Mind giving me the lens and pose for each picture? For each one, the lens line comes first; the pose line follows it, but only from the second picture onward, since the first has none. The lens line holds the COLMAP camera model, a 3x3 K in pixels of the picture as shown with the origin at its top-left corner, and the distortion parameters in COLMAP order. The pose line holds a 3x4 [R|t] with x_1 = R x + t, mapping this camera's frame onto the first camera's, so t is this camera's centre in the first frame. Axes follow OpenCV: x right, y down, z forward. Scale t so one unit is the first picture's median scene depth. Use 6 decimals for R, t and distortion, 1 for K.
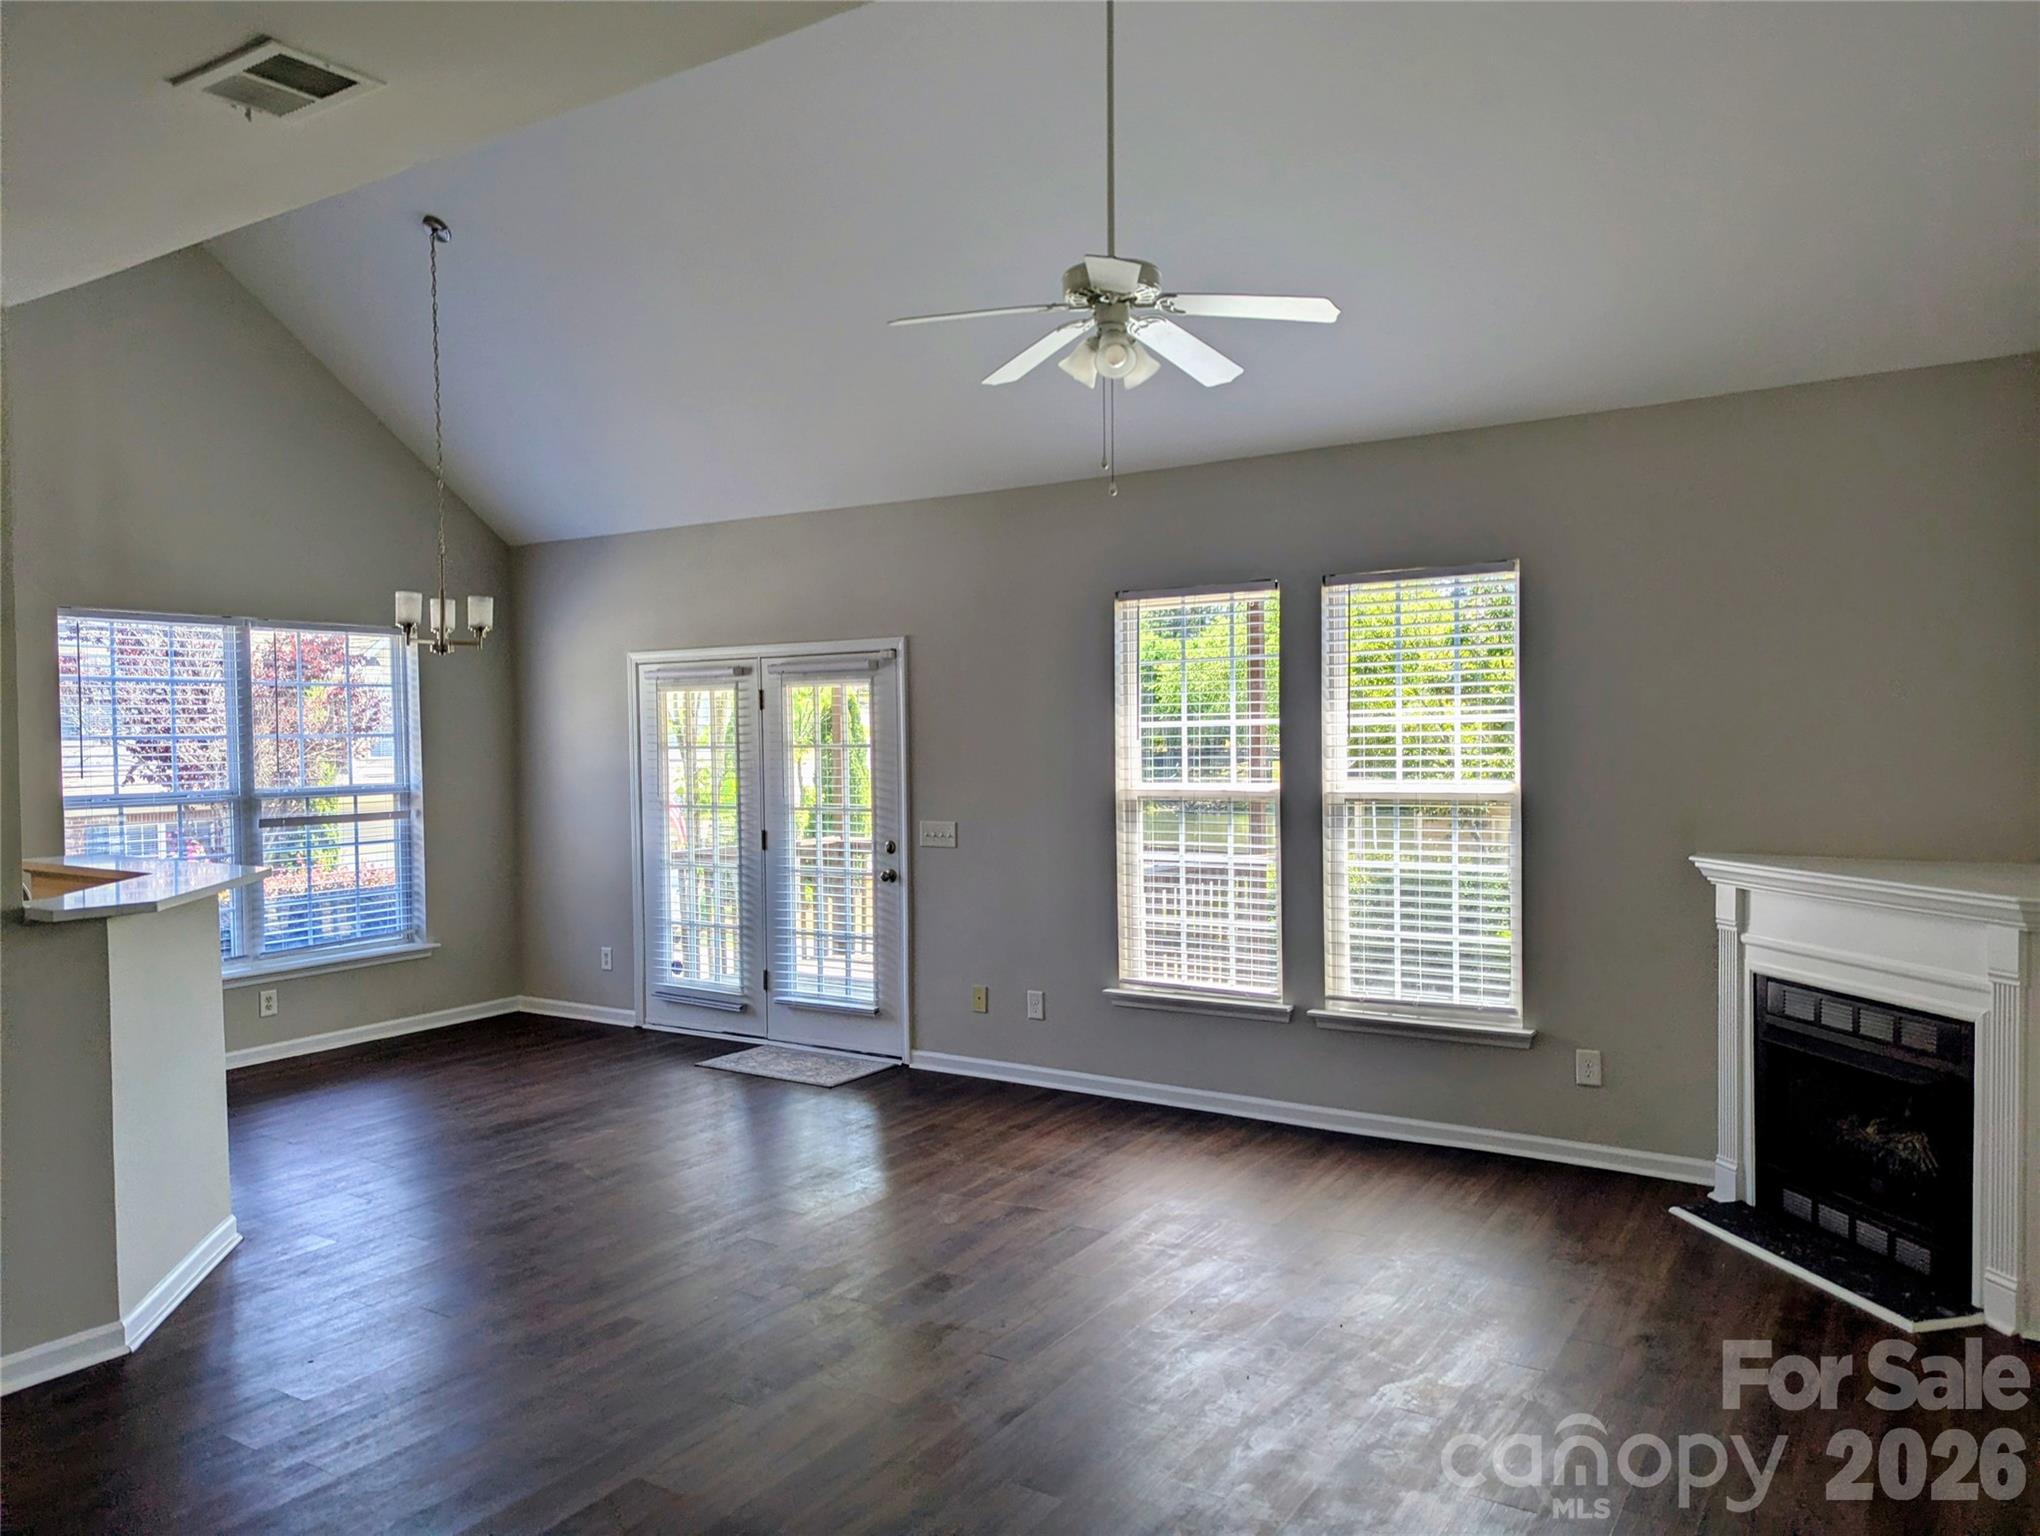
lens RADIAL K [[1446.0, 0, 1034.3], [0, 1446.0, 749.7], [0, 0, 1]] dist [0.059738, -0.054398]
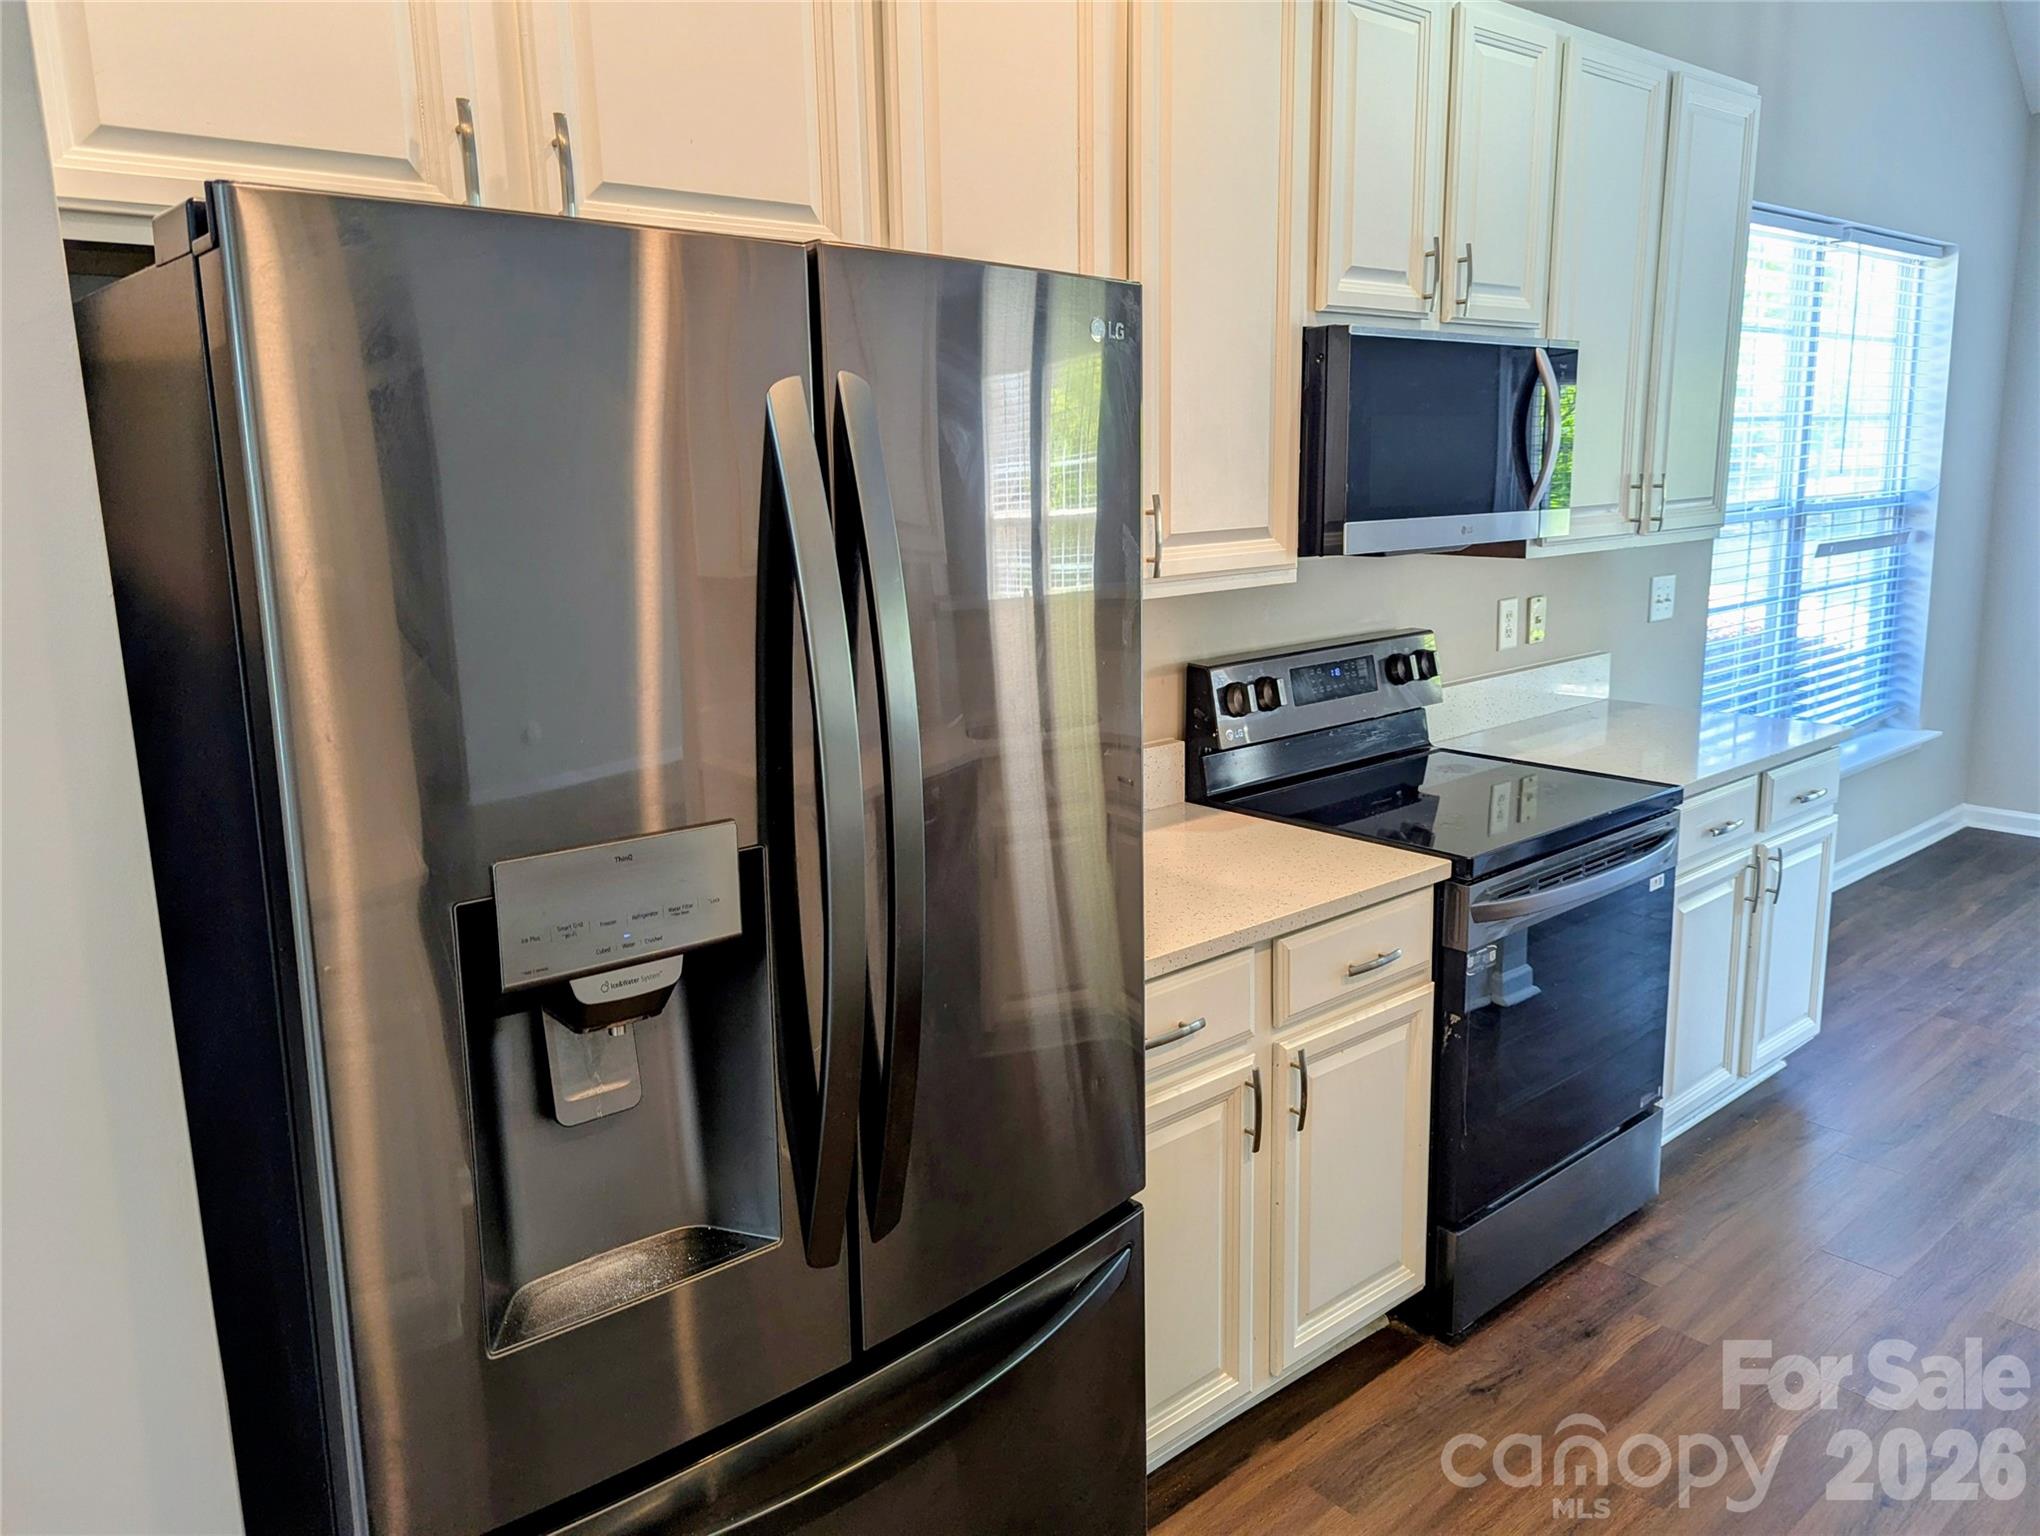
lens RADIAL K [[1446.0, 0, 1022.8], [0, 1446.0, 737.5], [0, 0, 1]] dist [0.059738, -0.054398]
pose [[0.961085, 0.043068, -0.272874, -0.733799], [0.005653, 0.984499, 0.175296, 0.016554], [0.276194, -0.170017, 0.945944, 0.279722]]
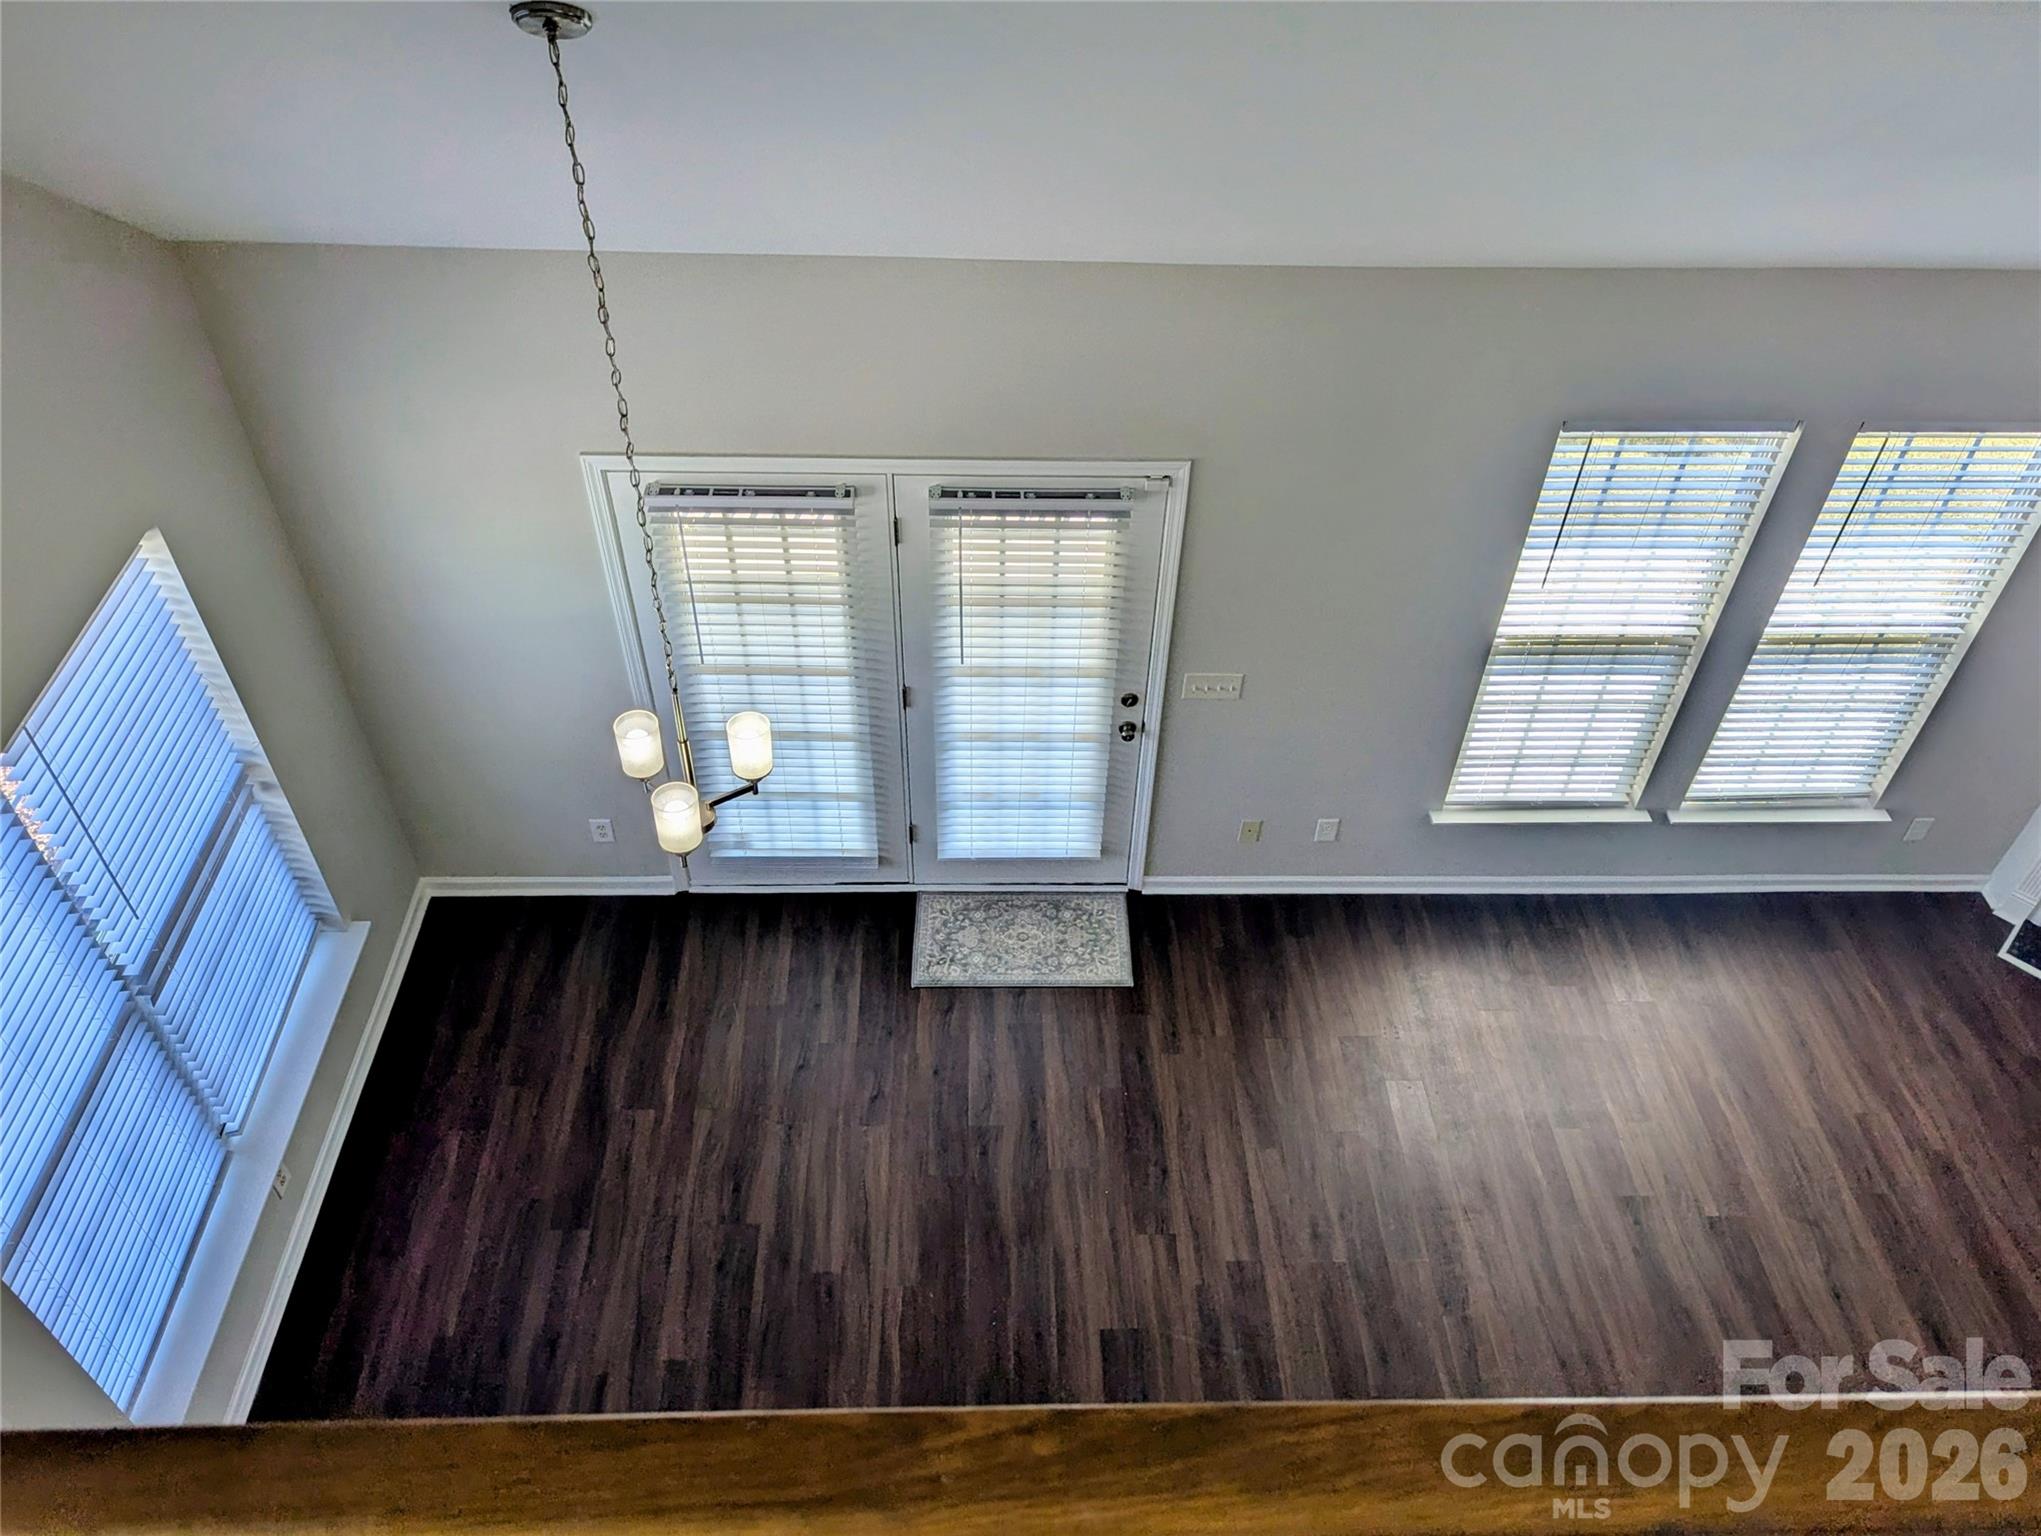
lens RADIAL K [[1456.2, 0, 1030.4], [0, 1456.2, 777.6], [0, 0, 1]] dist [0.060837, -0.049800]
pose [[0.821650, -0.373708, 0.430387, -0.494102], [-0.031081, 0.724578, 0.688492, -0.433498], [-0.569144, -0.579077, 0.583734, 0.568636]]
